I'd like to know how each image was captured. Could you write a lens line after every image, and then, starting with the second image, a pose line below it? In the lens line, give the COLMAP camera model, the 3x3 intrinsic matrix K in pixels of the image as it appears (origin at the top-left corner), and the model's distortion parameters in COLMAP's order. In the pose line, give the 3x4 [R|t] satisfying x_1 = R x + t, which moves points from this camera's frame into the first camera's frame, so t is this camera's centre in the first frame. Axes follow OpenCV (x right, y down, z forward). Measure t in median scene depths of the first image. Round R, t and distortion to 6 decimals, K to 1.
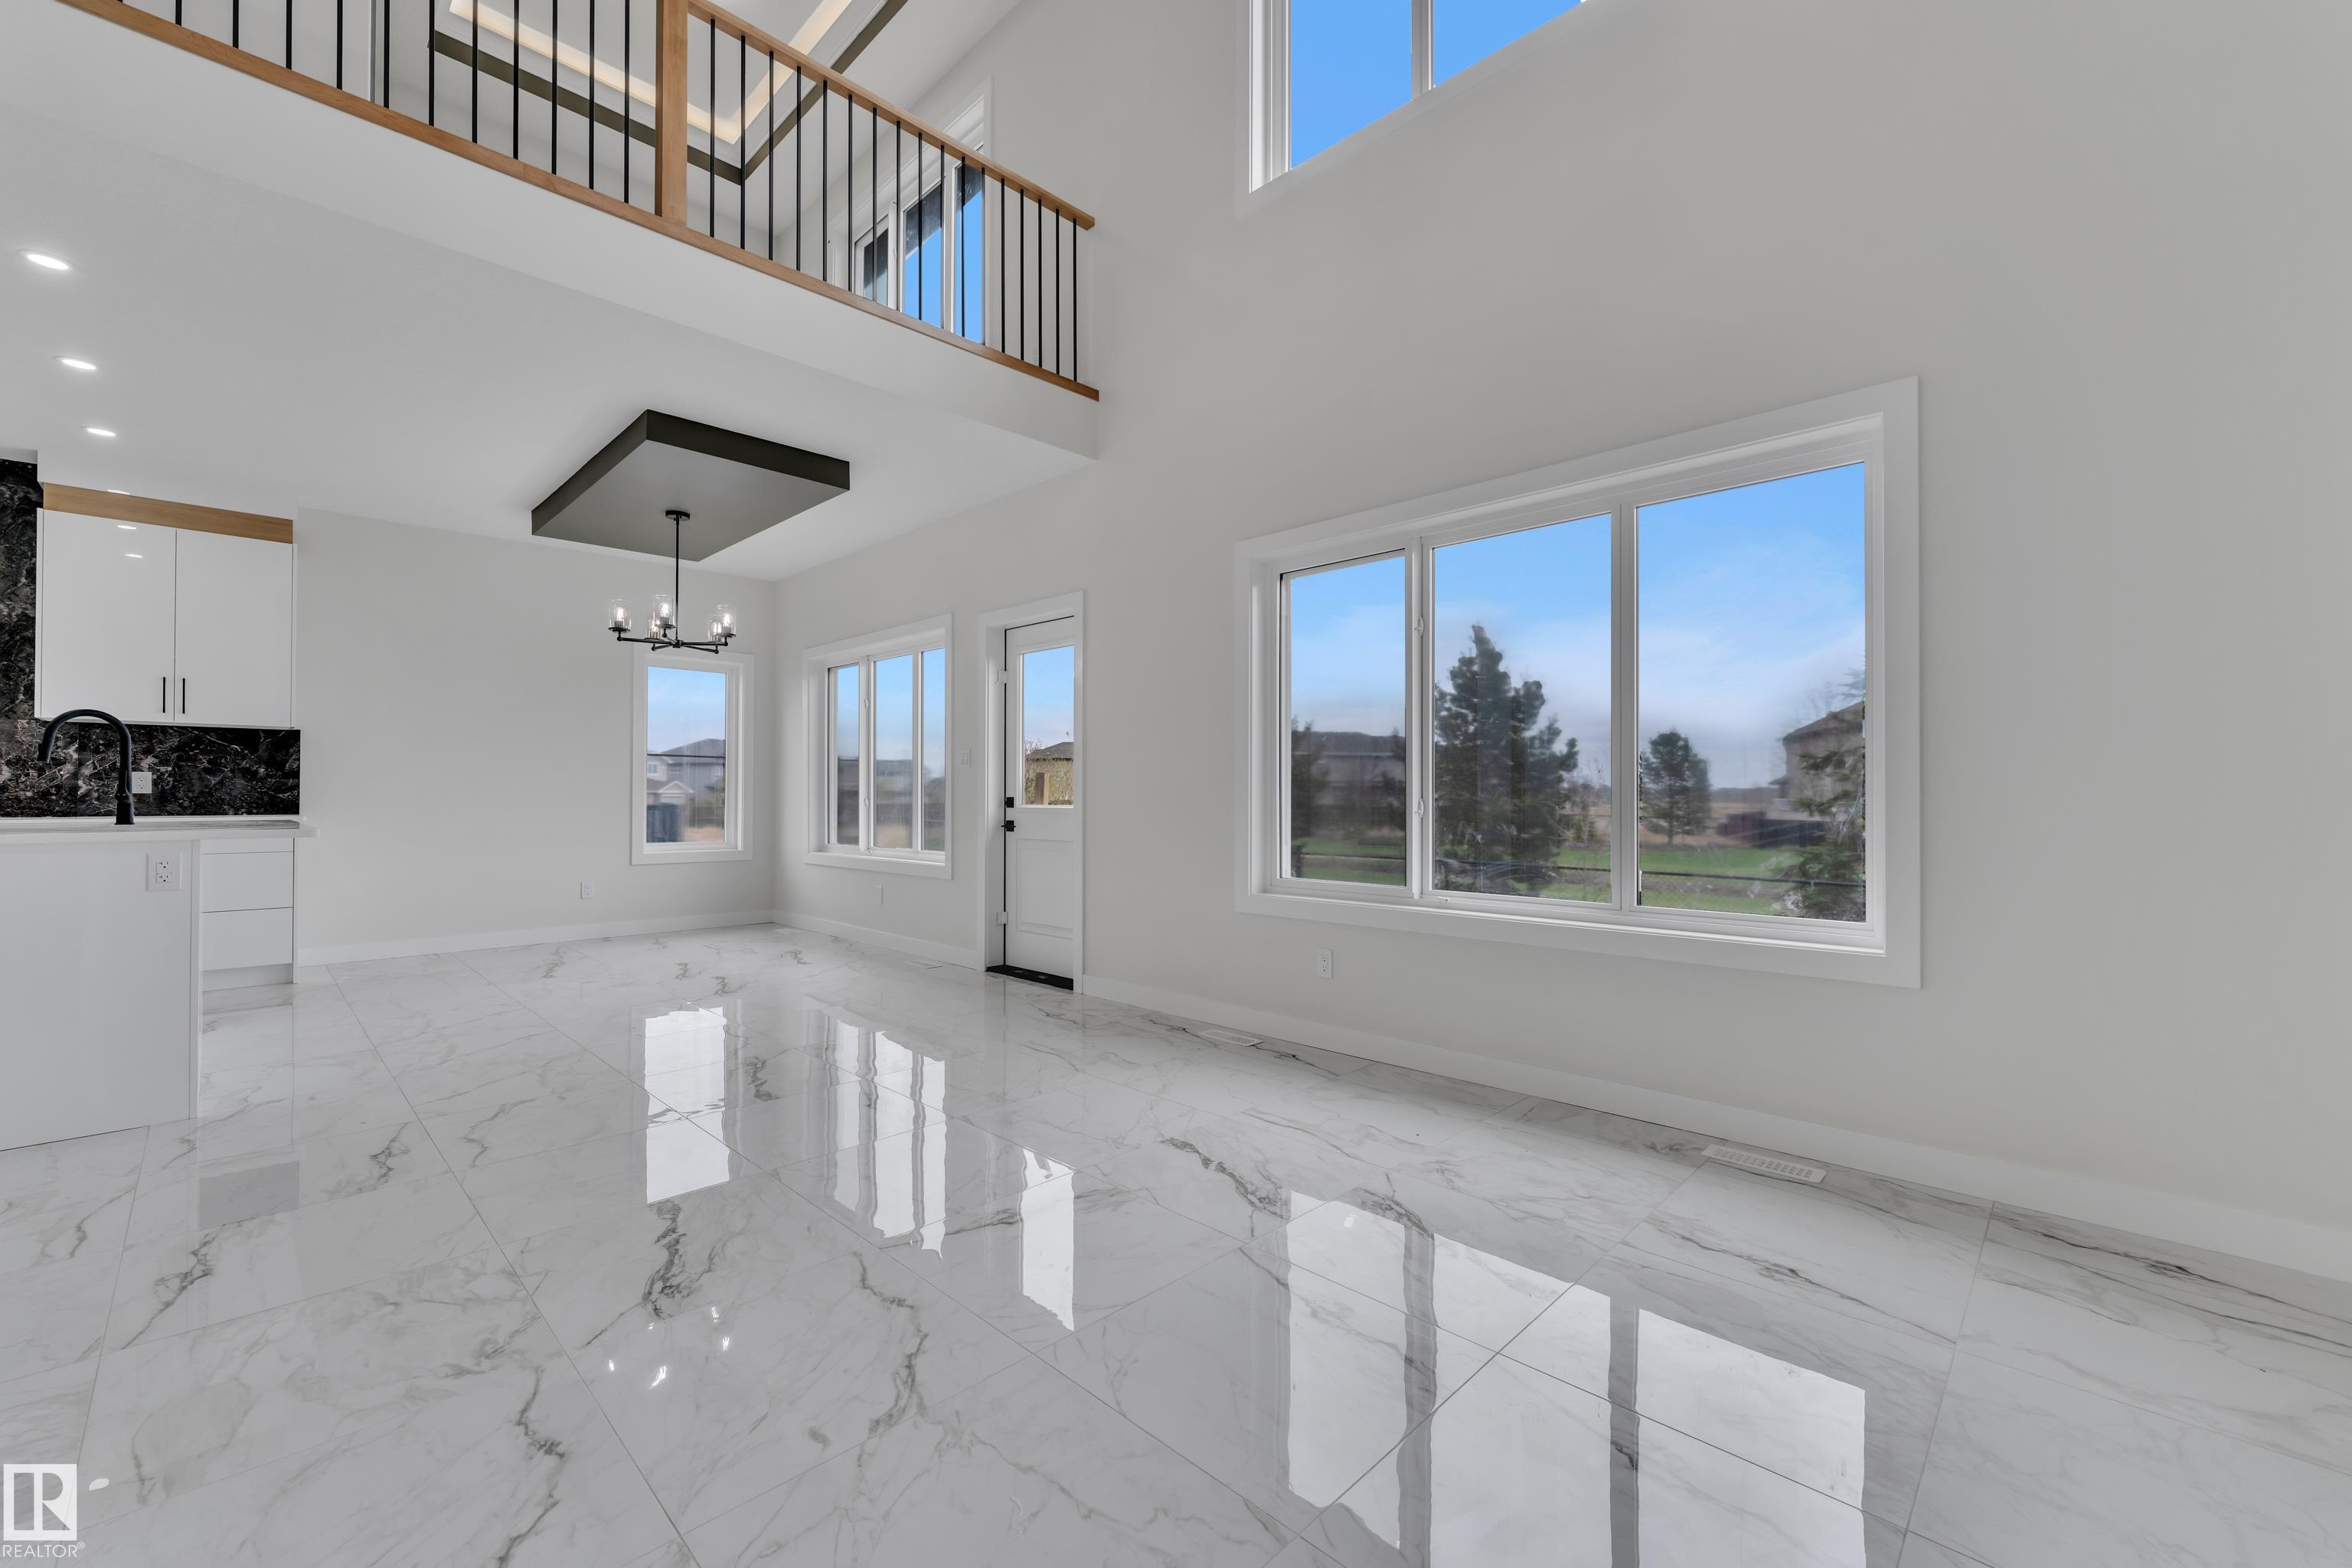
lens RADIAL K [[946.6, 0, 1177.8], [0, 946.6, 789.9], [0, 0, 1]] dist [-0.006123, 0.000257]
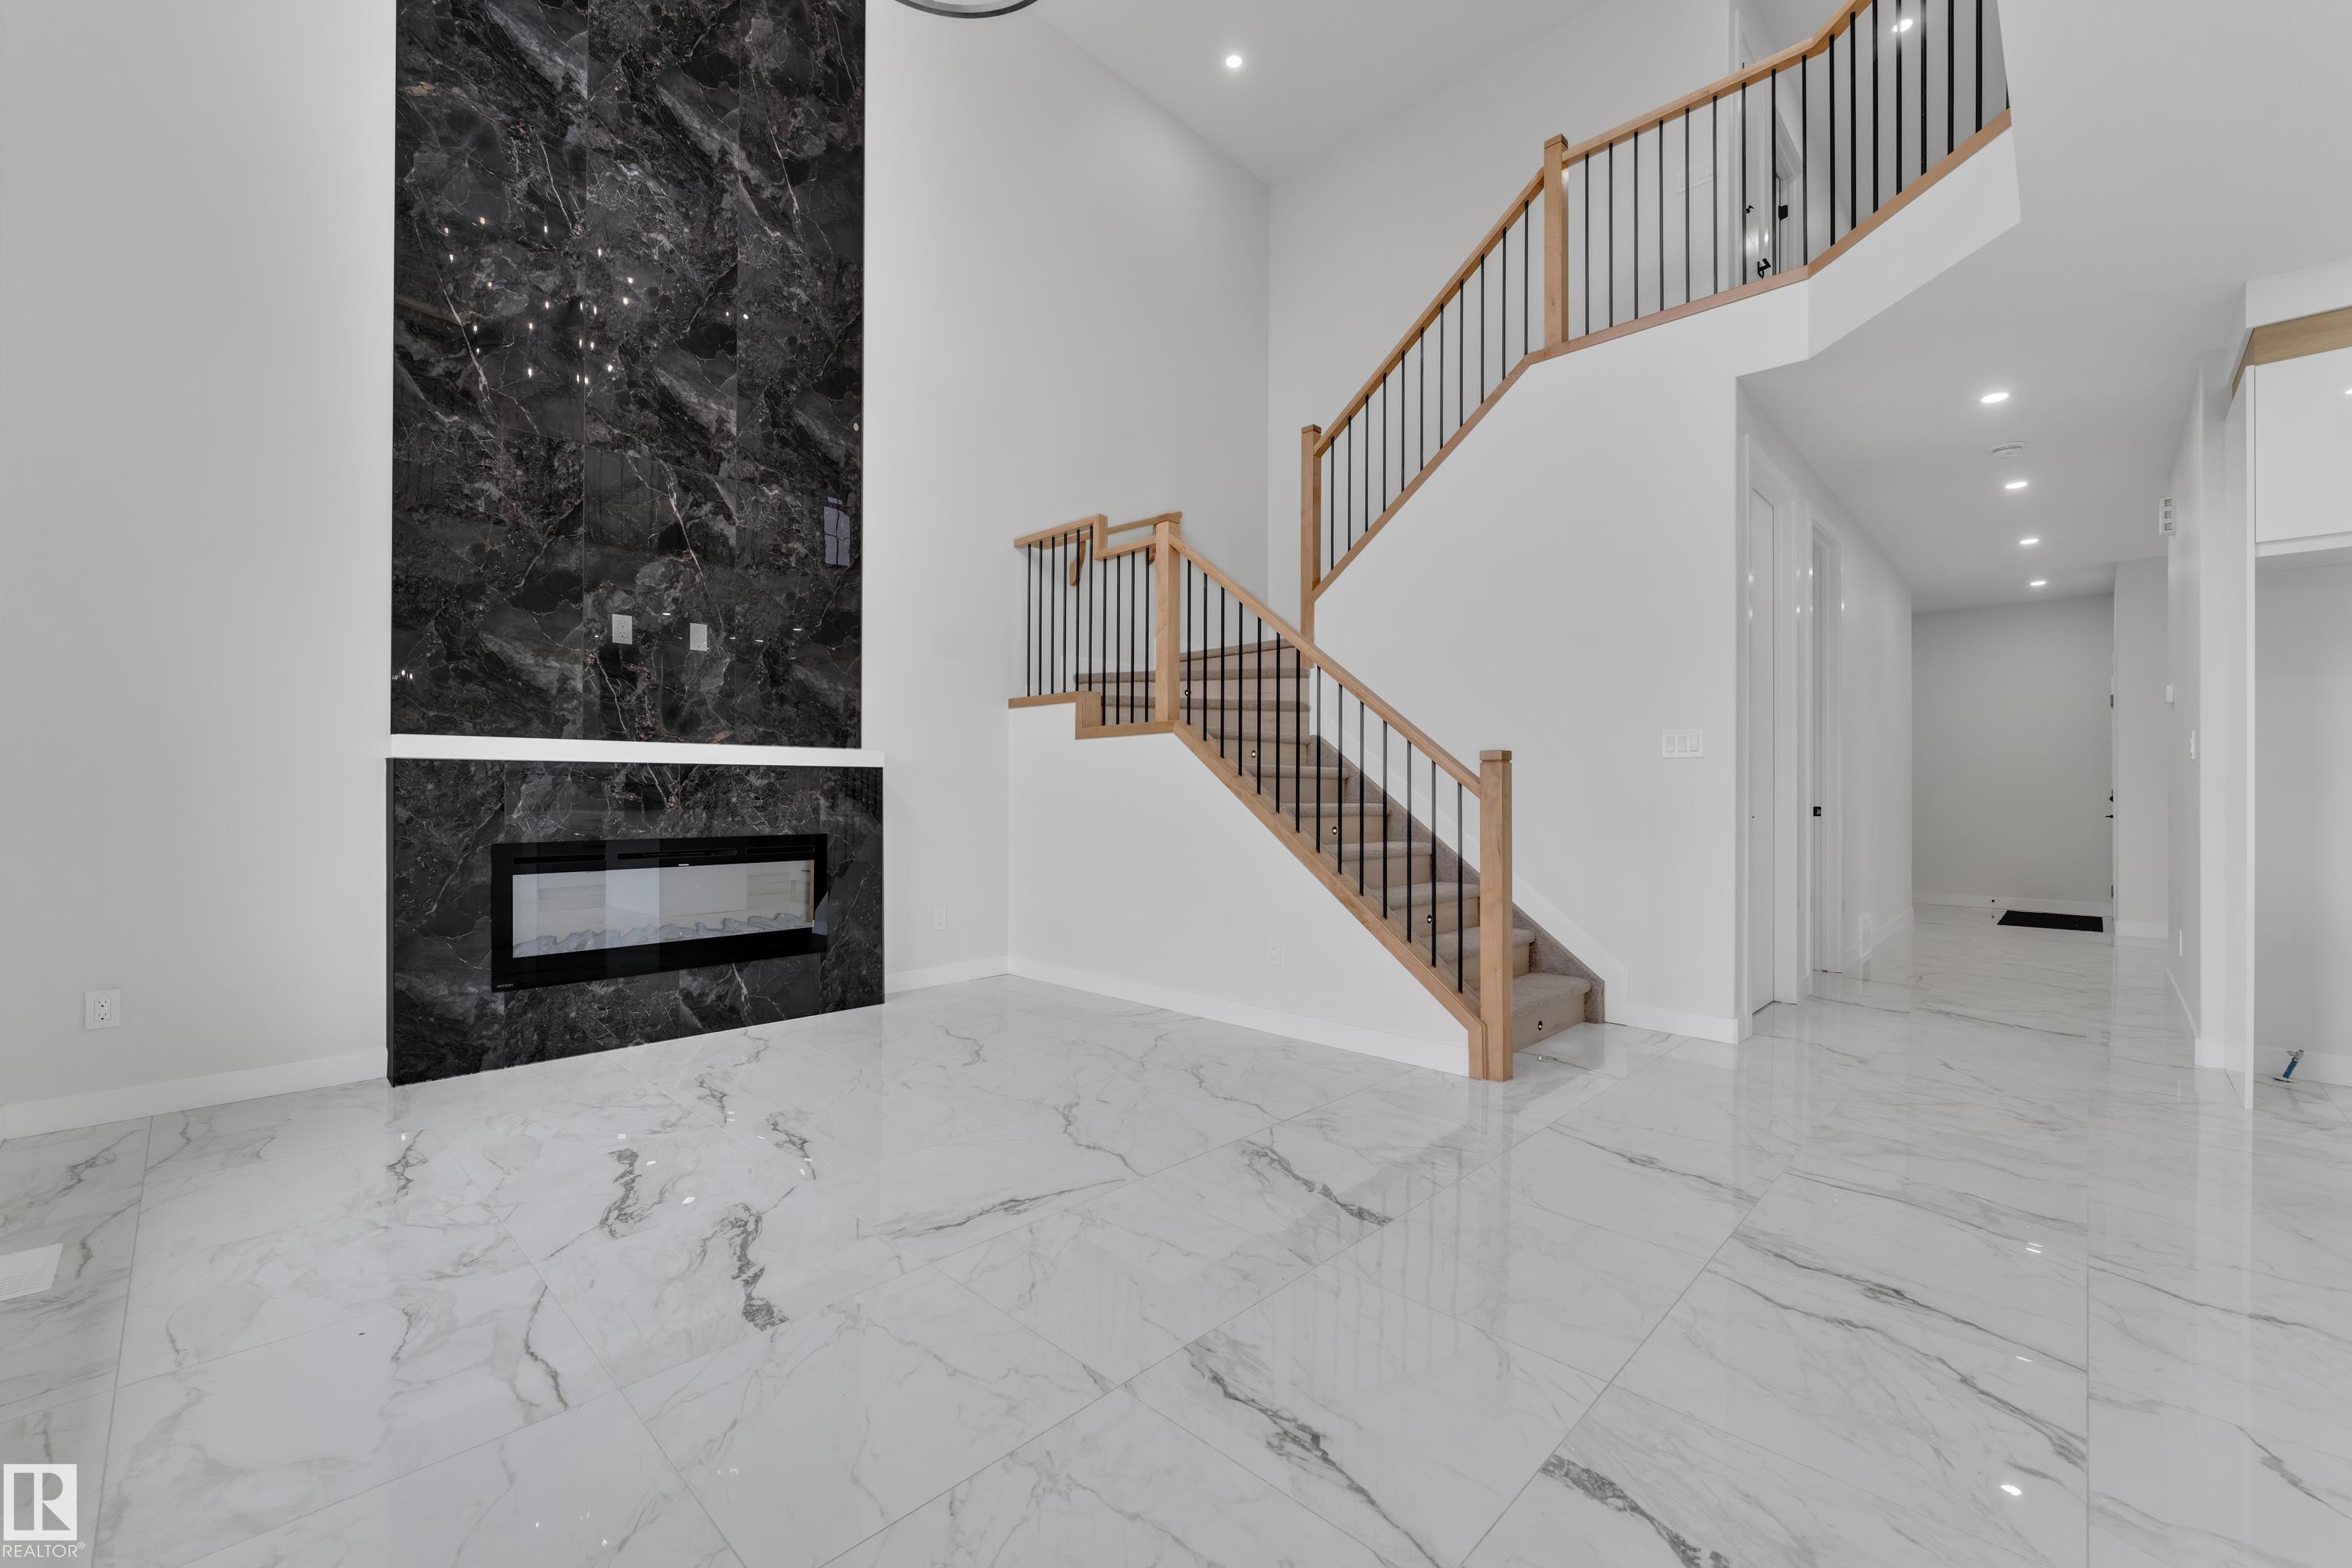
lens RADIAL K [[952.0, 0, 1176.3], [0, 952.0, 791.9], [0, 0, 1]] dist [-0.009497, 0.002267]
pose [[-0.999955, -0.003561, -0.008773, -0.150116], [-0.003500, 0.999970, -0.006942, 0.006041], [0.008797, -0.006911, -0.999937, 0.888895]]
